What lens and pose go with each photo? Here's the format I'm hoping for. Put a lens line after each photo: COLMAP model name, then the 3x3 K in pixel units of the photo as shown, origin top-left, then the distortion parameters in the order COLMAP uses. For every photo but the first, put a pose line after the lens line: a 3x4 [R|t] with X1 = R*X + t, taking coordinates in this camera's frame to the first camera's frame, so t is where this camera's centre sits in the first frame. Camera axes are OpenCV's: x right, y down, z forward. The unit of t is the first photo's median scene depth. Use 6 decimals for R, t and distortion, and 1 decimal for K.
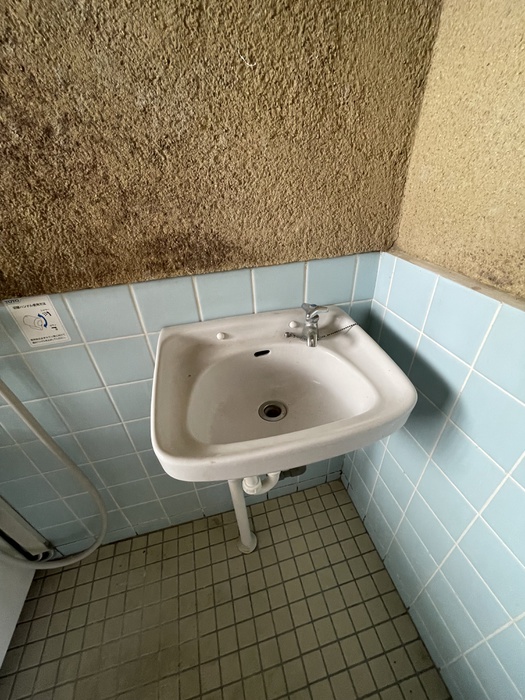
lens RADIAL K [[283.0, 0, 263.2], [0, 283.0, 350.9], [0, 0, 1]] dist [-0.001799, 0.000299]
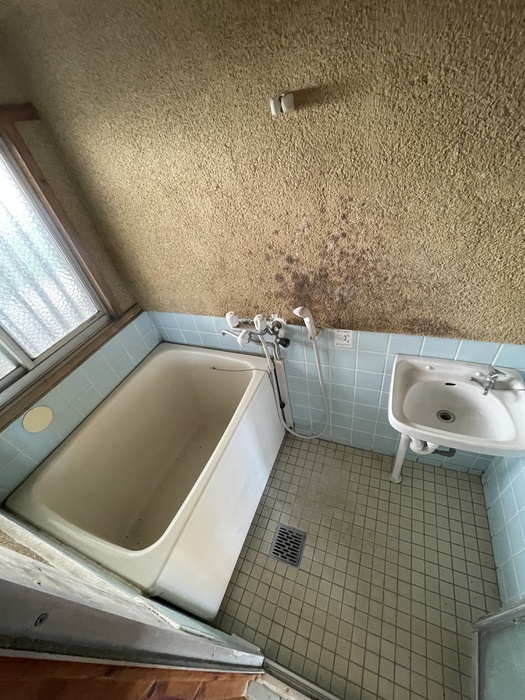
lens RADIAL K [[283.0, 0, 264.4], [0, 283.0, 349.1], [0, 0, 1]] dist [-0.001799, 0.000299]
pose [[0.812909, 0.309007, -0.493654, -0.151752], [-0.218391, 0.947519, 0.233480, -0.374516], [0.539894, -0.081989, 0.837731, -1.136513]]
